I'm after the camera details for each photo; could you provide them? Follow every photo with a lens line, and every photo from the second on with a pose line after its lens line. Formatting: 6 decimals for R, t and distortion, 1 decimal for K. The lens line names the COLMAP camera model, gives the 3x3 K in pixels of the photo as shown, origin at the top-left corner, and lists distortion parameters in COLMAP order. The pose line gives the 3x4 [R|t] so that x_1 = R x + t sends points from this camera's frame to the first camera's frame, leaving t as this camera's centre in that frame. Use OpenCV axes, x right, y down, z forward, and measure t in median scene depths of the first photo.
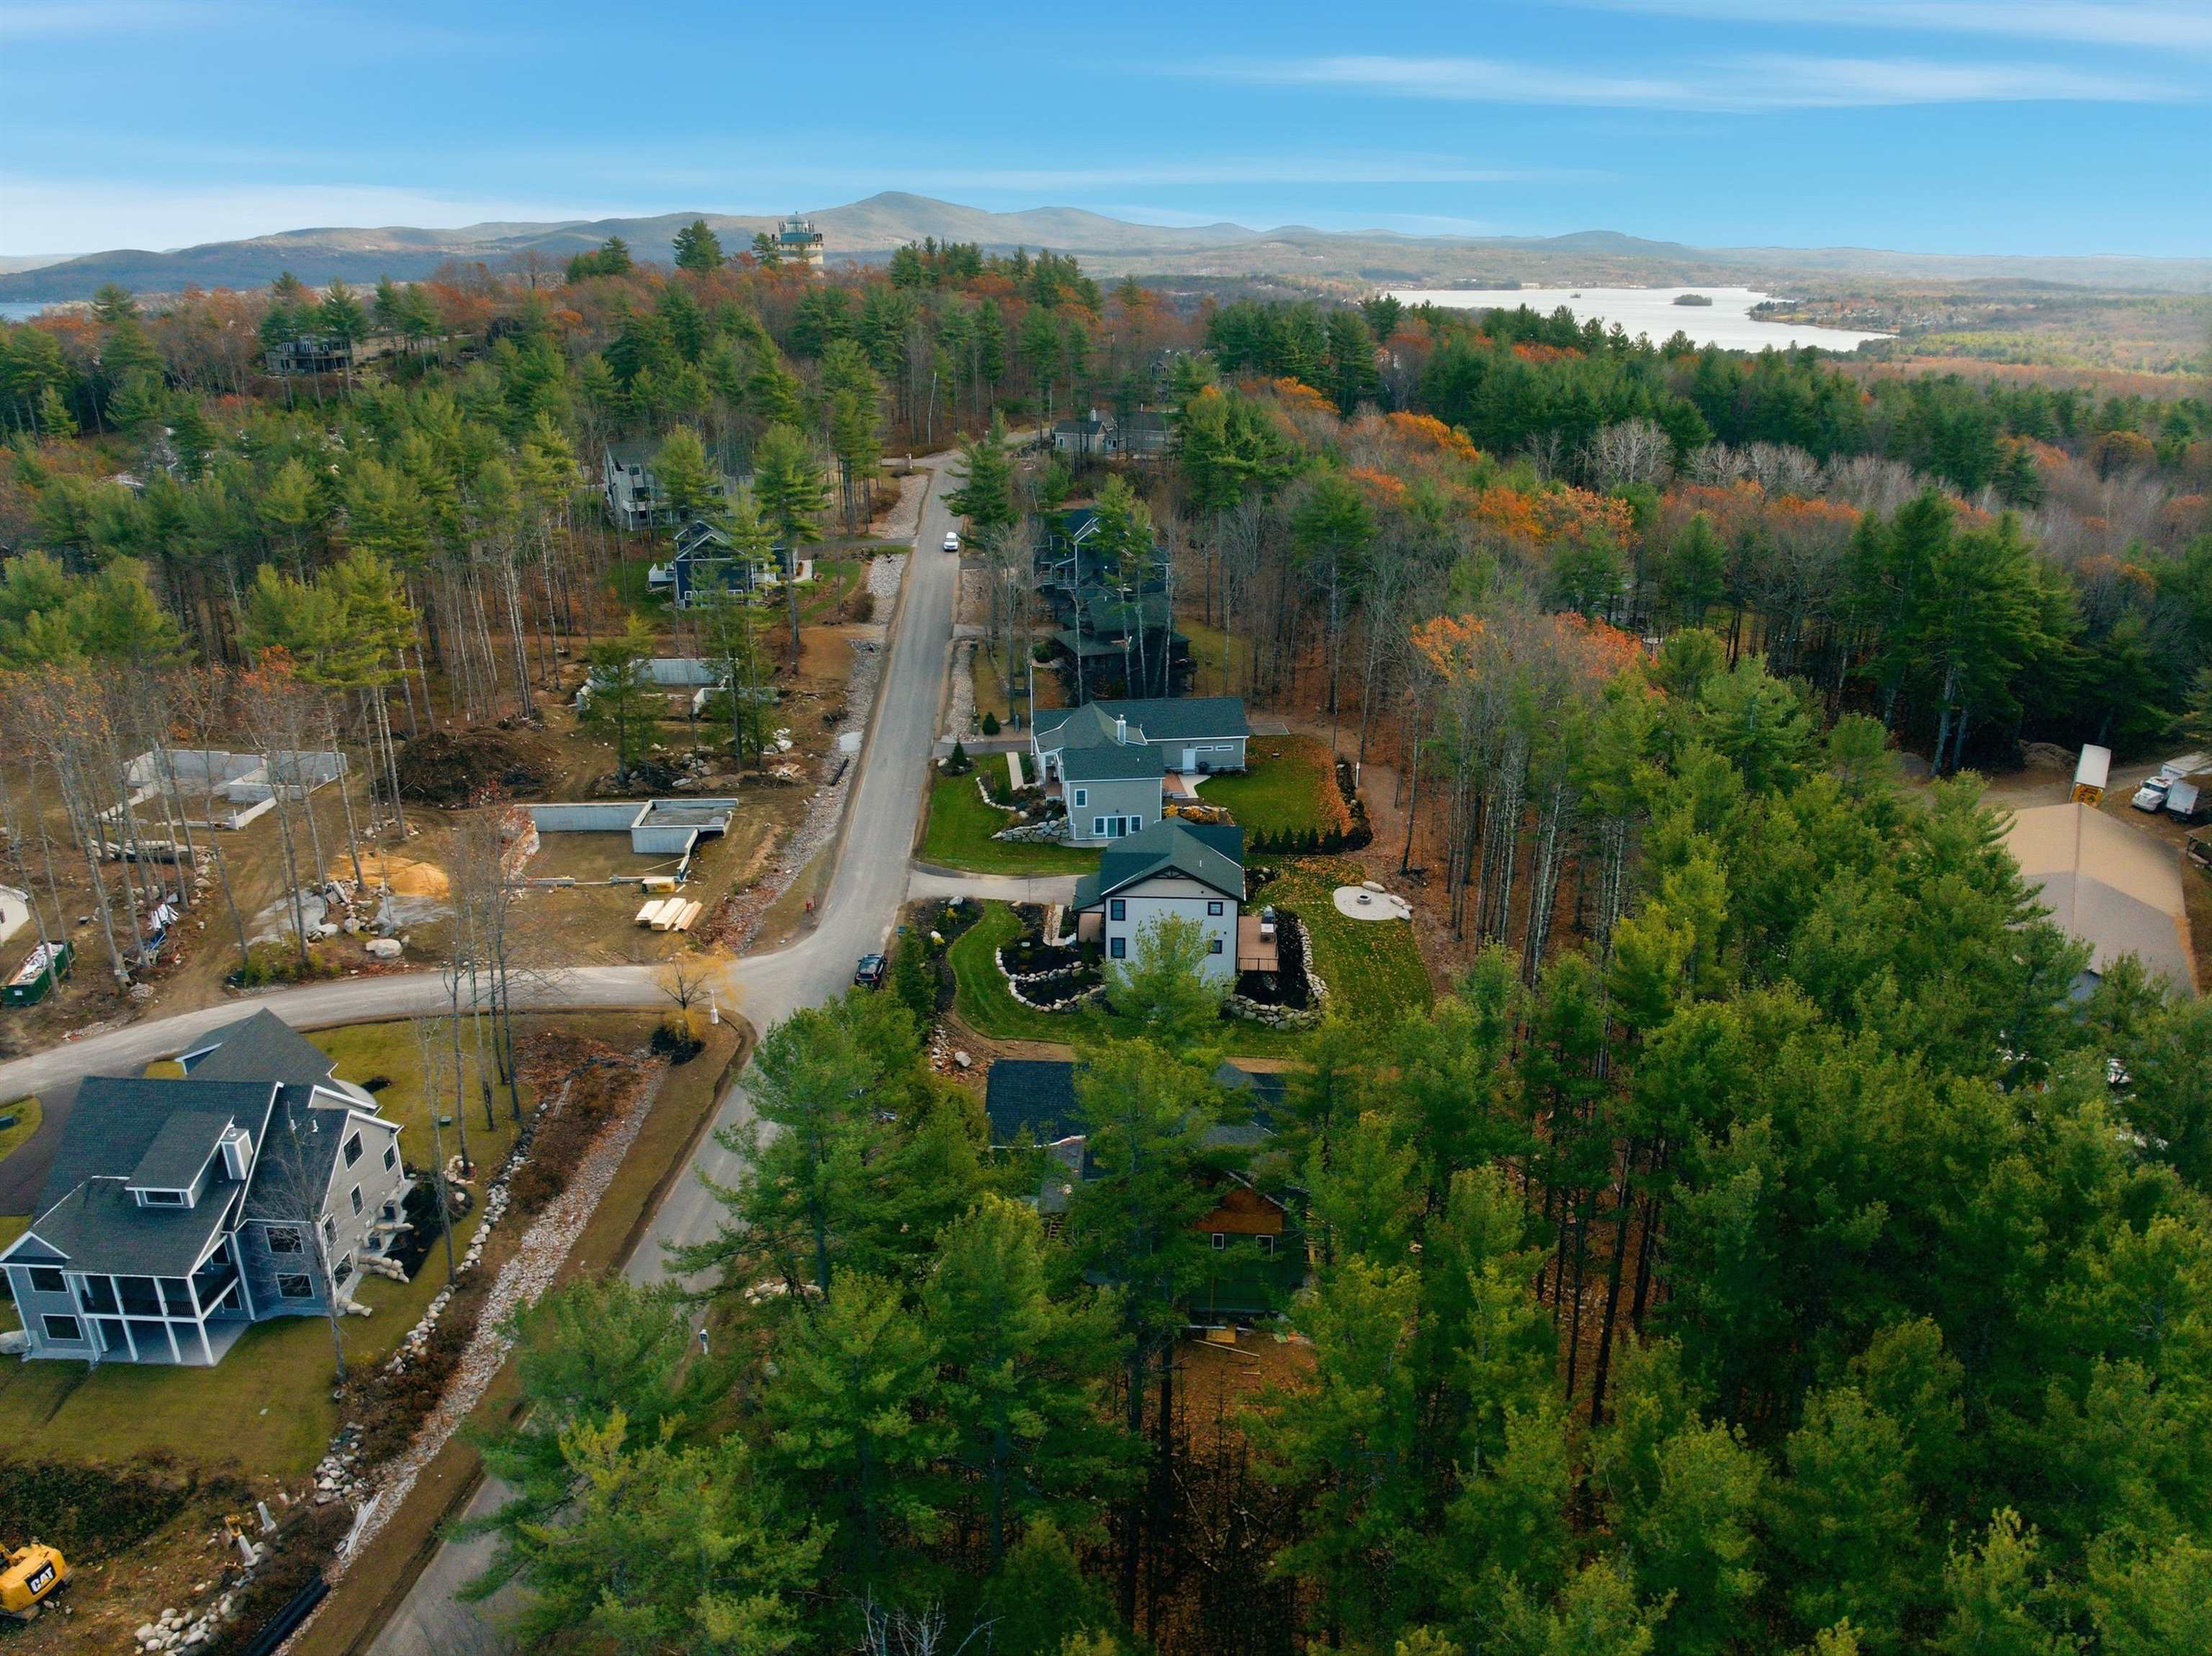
lens RADIAL K [[1597.8, 0, 1106.0], [0, 1597.8, 828.0], [0, 0, 1]] dist [-0.030311, -0.025694]
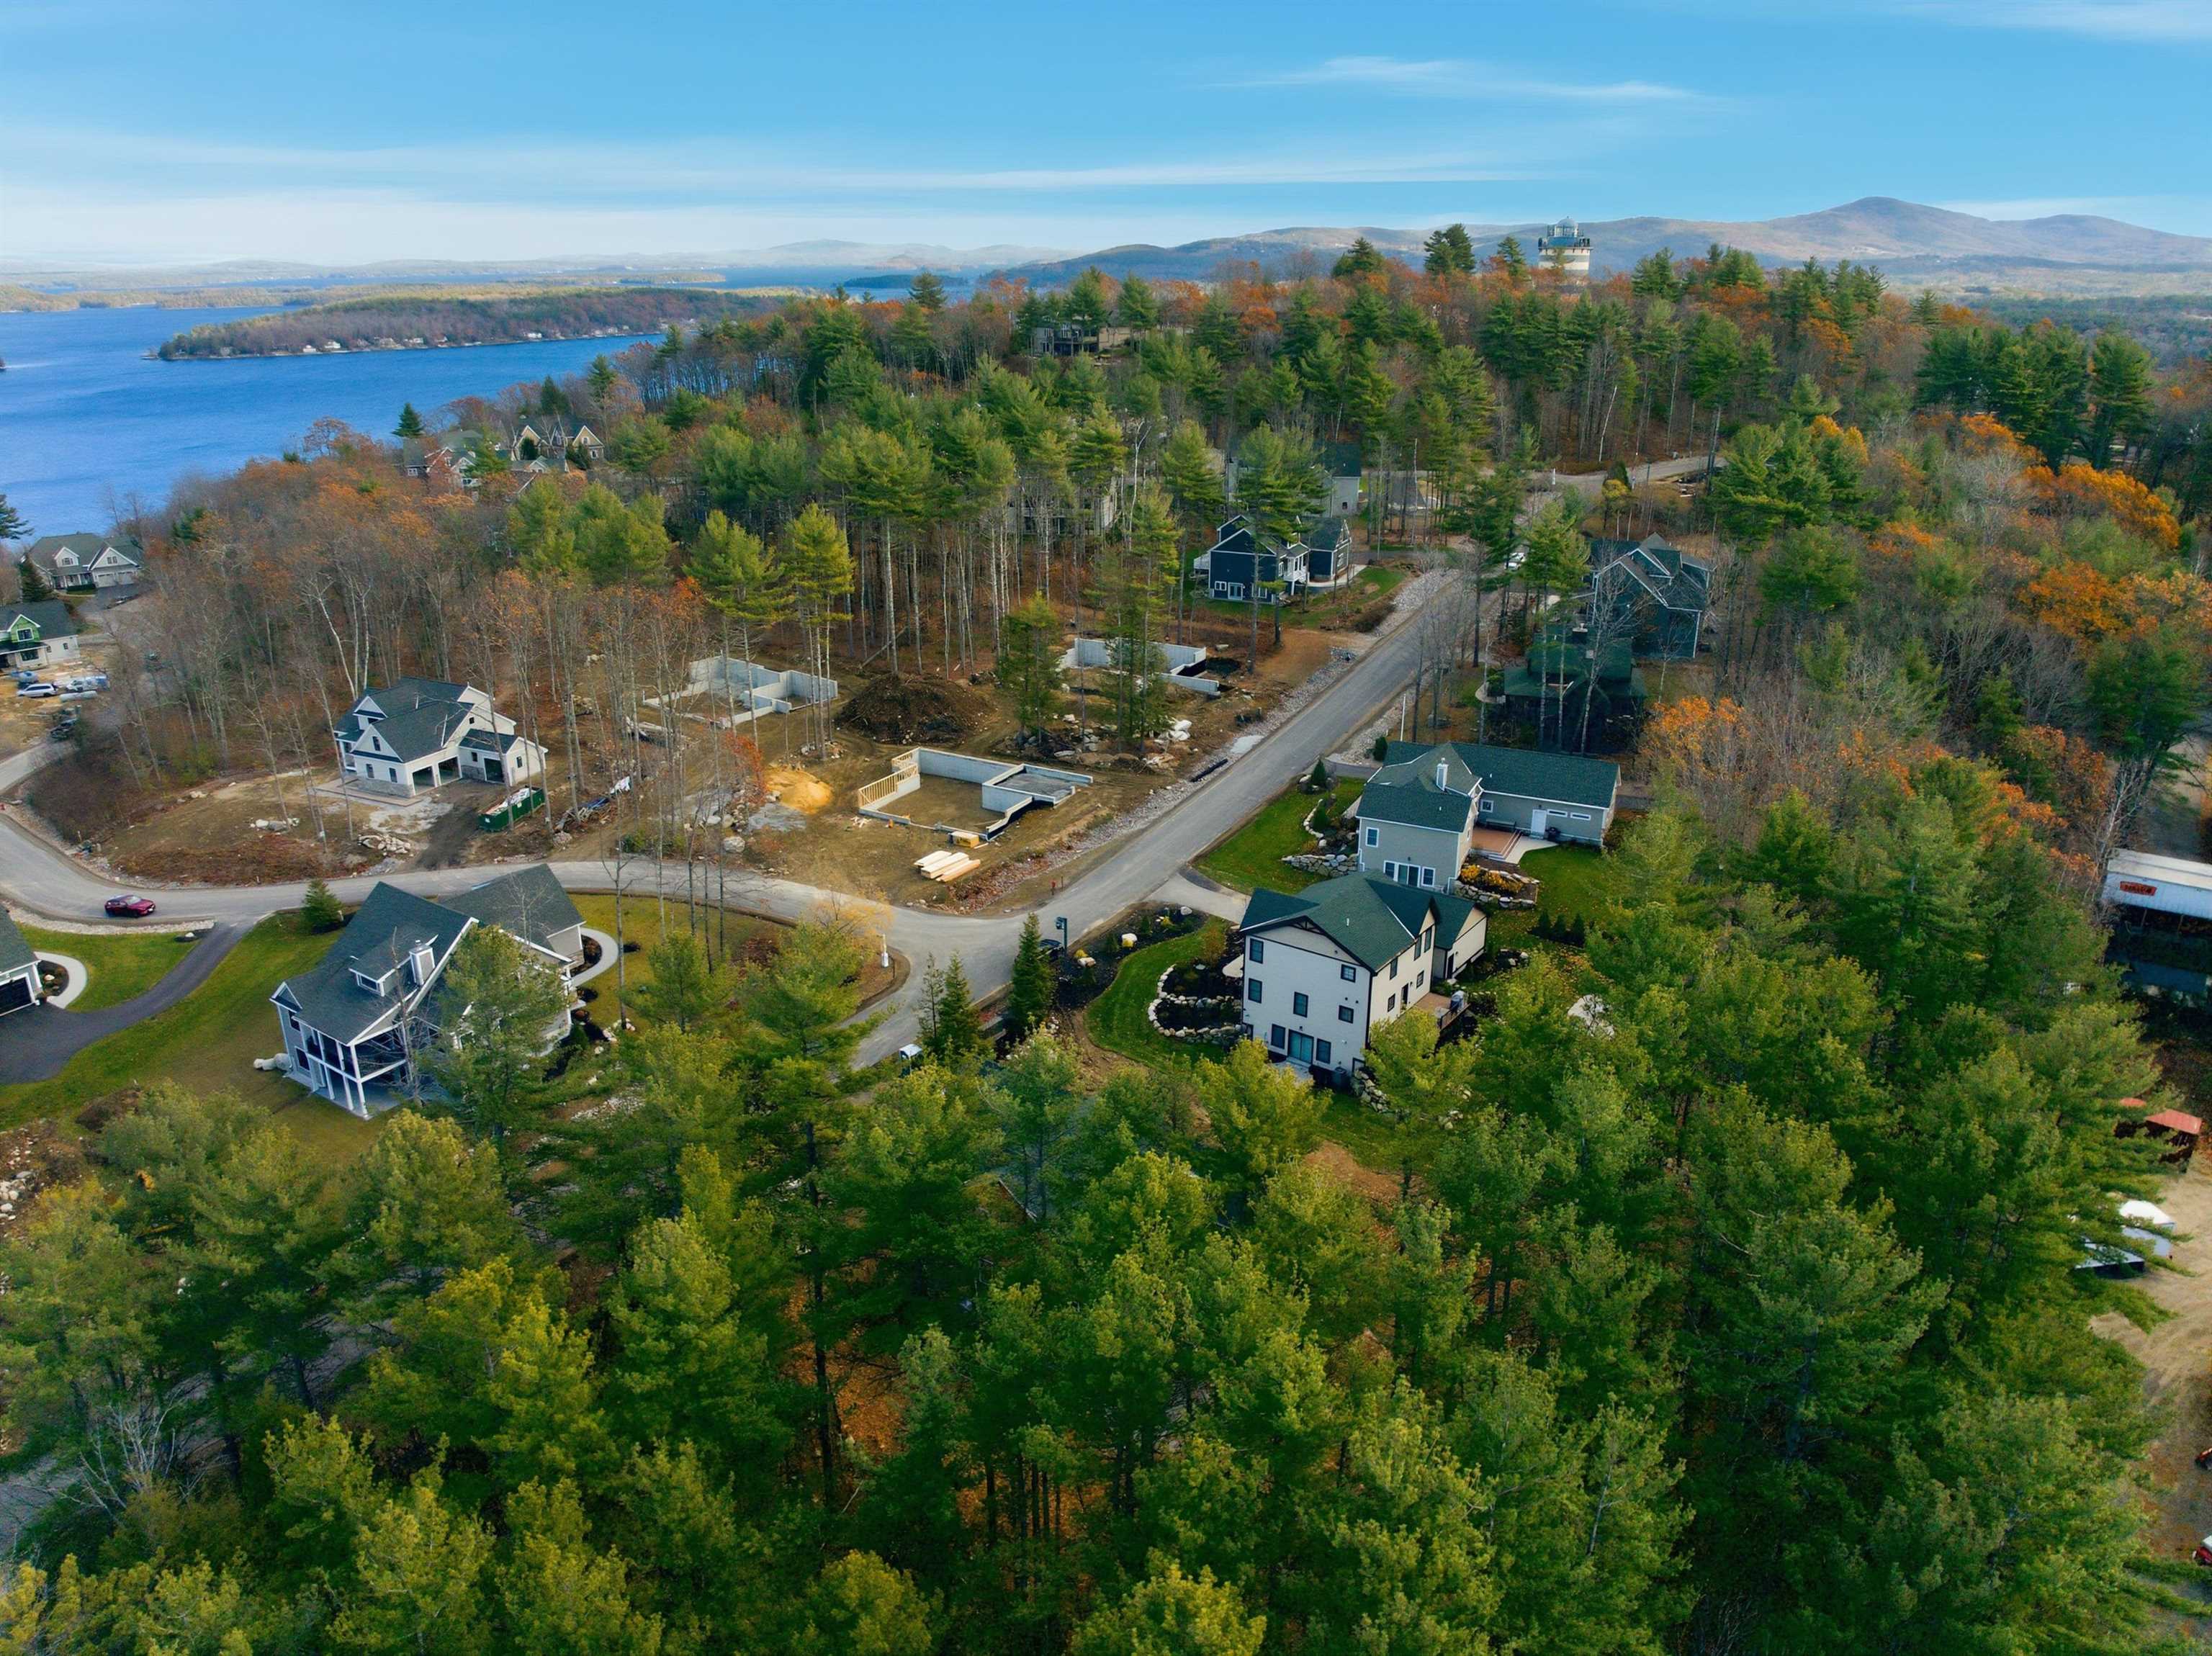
lens RADIAL K [[1597.8, 0, 1106.0], [0, 1597.8, 828.0], [0, 0, 1]] dist [-0.030311, -0.025694]
pose [[0.837185, 0.187856, -0.513645, 0.331745], [-0.188979, 0.980674, 0.050648, -0.041729], [0.513233, 0.054666, 0.856506, 0.115485]]
